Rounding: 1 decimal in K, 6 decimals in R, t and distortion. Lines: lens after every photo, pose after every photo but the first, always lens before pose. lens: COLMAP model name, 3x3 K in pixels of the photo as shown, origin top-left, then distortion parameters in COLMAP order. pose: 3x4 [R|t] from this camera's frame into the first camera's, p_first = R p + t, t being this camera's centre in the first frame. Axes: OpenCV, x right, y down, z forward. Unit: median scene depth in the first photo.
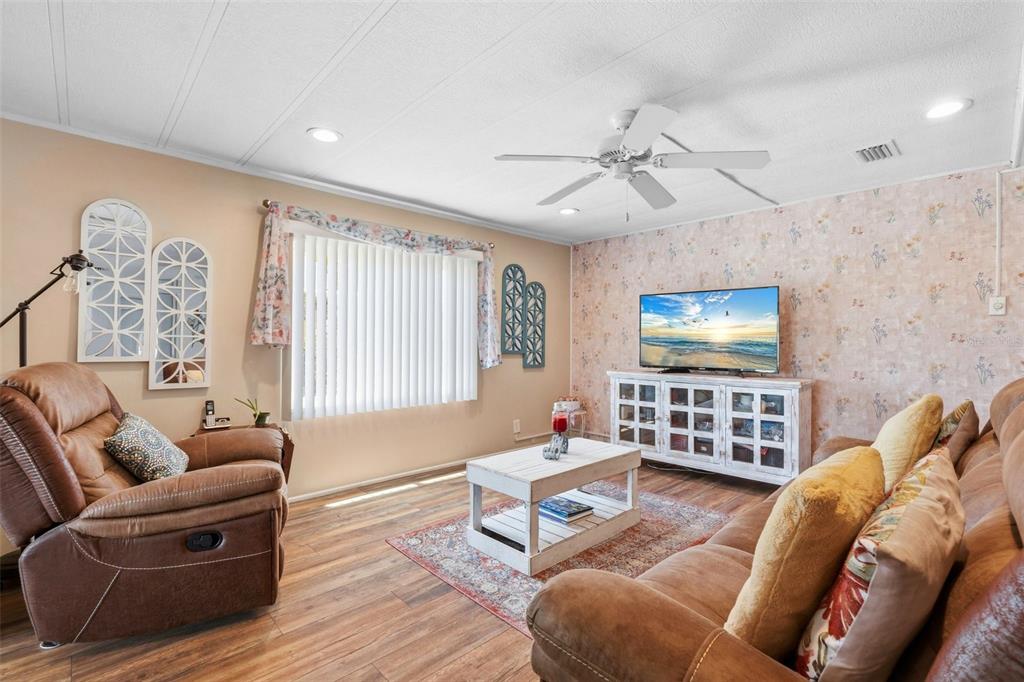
lens RADIAL K [[460.8, 0, 512.0], [0, 460.8, 341.0], [0, 0, 1]] dist [-0.002146, -0.000162]
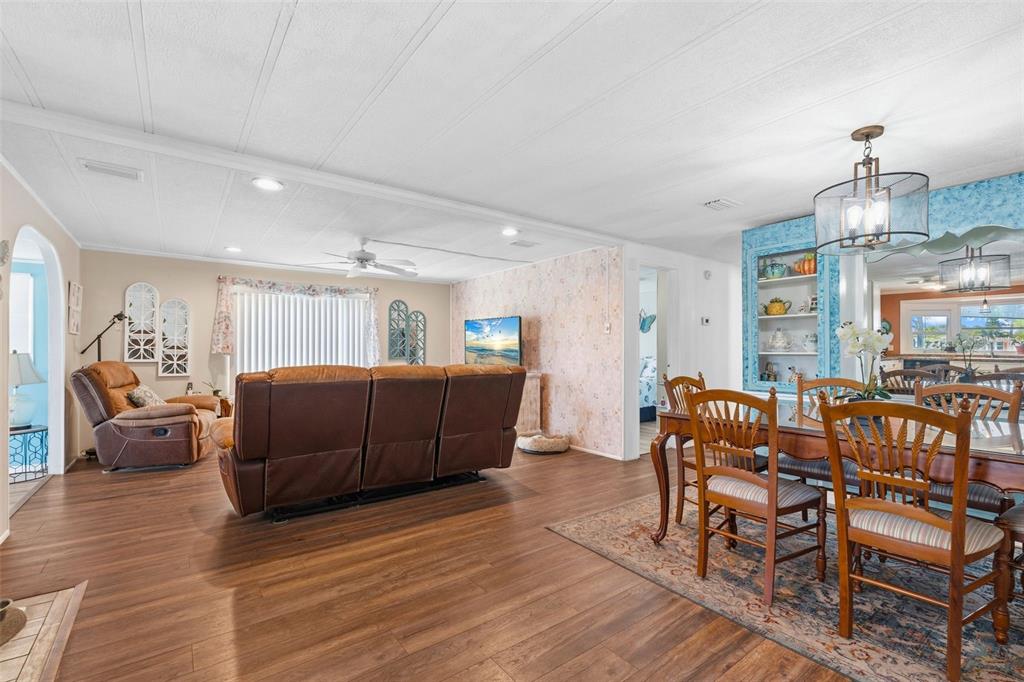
lens RADIAL K [[459.0, 0, 517.2], [0, 459.0, 349.7], [0, 0, 1]] dist [-0.001368, -0.000595]
pose [[0.993596, -0.008097, -0.112699, 0.767420], [0.007914, 0.999967, -0.002078, 0.005313], [0.112712, 0.001172, 0.993627, -0.626329]]
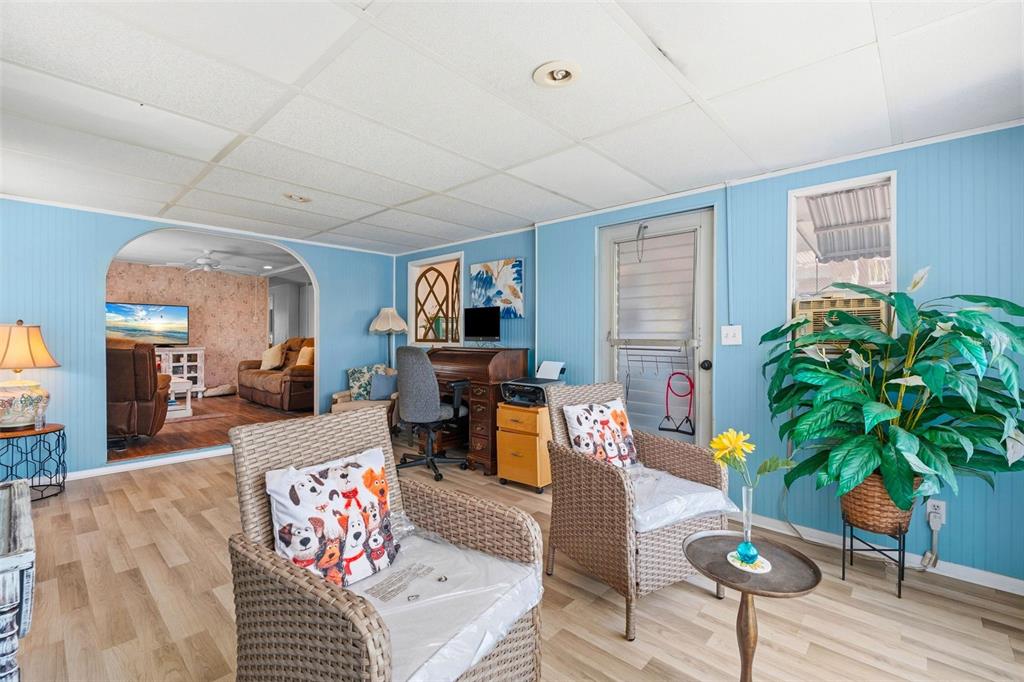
lens RADIAL K [[460.8, 0, 512.0], [0, 460.8, 341.0], [0, 0, 1]] dist [-0.002146, -0.000162]
pose [[-0.039668, -0.013850, 0.999117, -1.770859], [-0.011382, 0.999845, 0.013409, 0.002993], [-0.999148, -0.010840, -0.039819, -0.506054]]
